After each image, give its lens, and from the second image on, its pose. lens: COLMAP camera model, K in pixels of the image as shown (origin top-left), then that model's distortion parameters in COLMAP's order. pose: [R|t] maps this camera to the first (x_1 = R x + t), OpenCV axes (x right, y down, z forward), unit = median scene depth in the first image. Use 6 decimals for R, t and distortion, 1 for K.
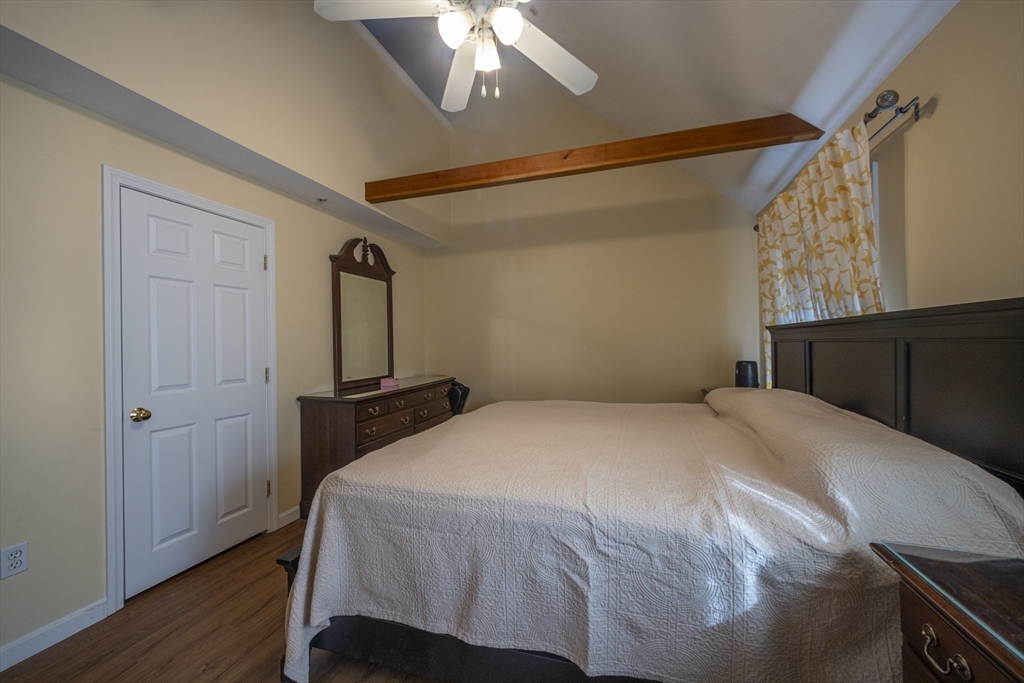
lens RADIAL K [[396.9, 0, 517.8], [0, 396.9, 342.6], [0, 0, 1]] dist [-0.003908, 0.002185]
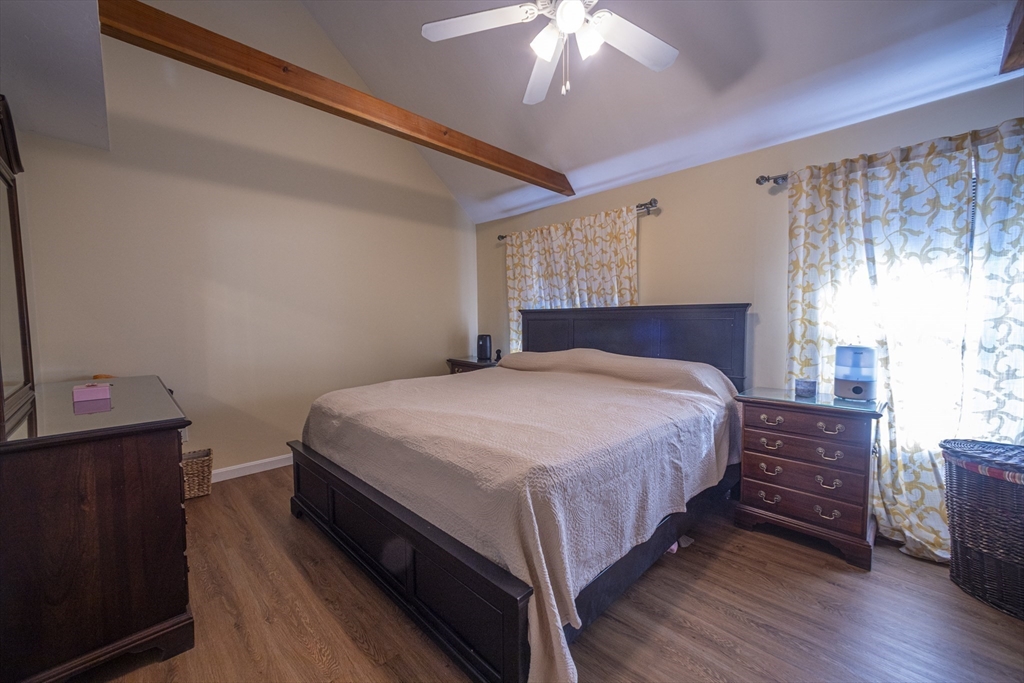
lens RADIAL K [[396.9, 0, 509.2], [0, 396.9, 344.0], [0, 0, 1]] dist [-0.003908, 0.002185]
pose [[0.464476, -0.041371, 0.884619, -0.849131], [-0.003265, 0.998821, 0.048427, 0.016094], [-0.885579, -0.025382, 0.463794, 0.454786]]
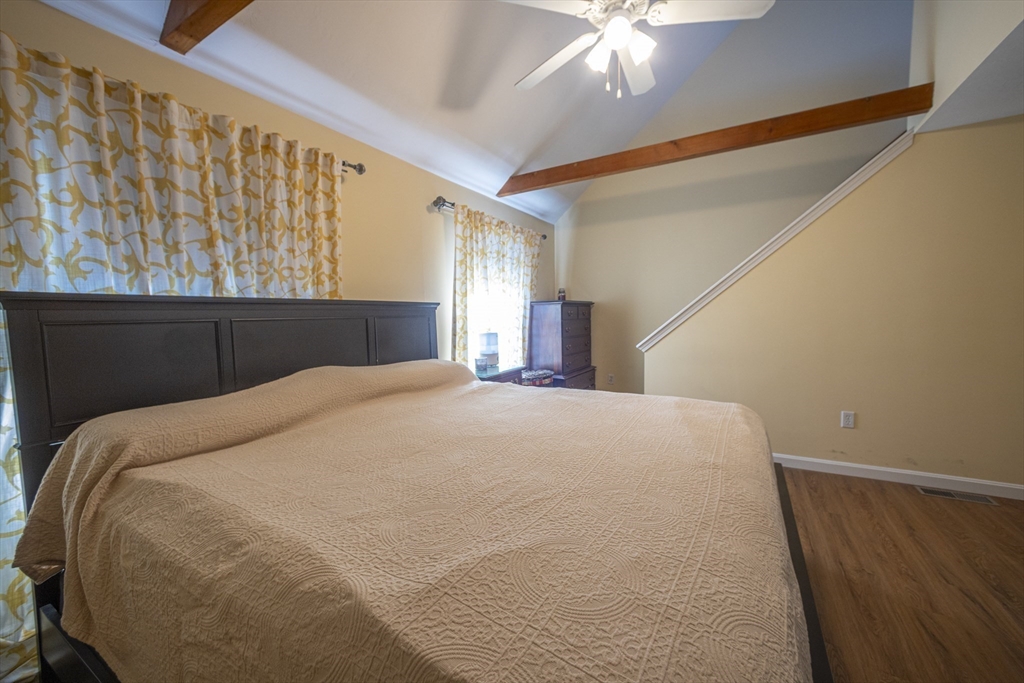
lens RADIAL K [[396.9, 0, 512.7], [0, 396.9, 342.7], [0, 0, 1]] dist [-0.003908, 0.002185]
pose [[-0.974759, 0.005006, 0.223204, -0.024051], [0.021168, 0.997317, 0.070075, -0.004216], [-0.222254, 0.073031, -0.972250, 1.653941]]
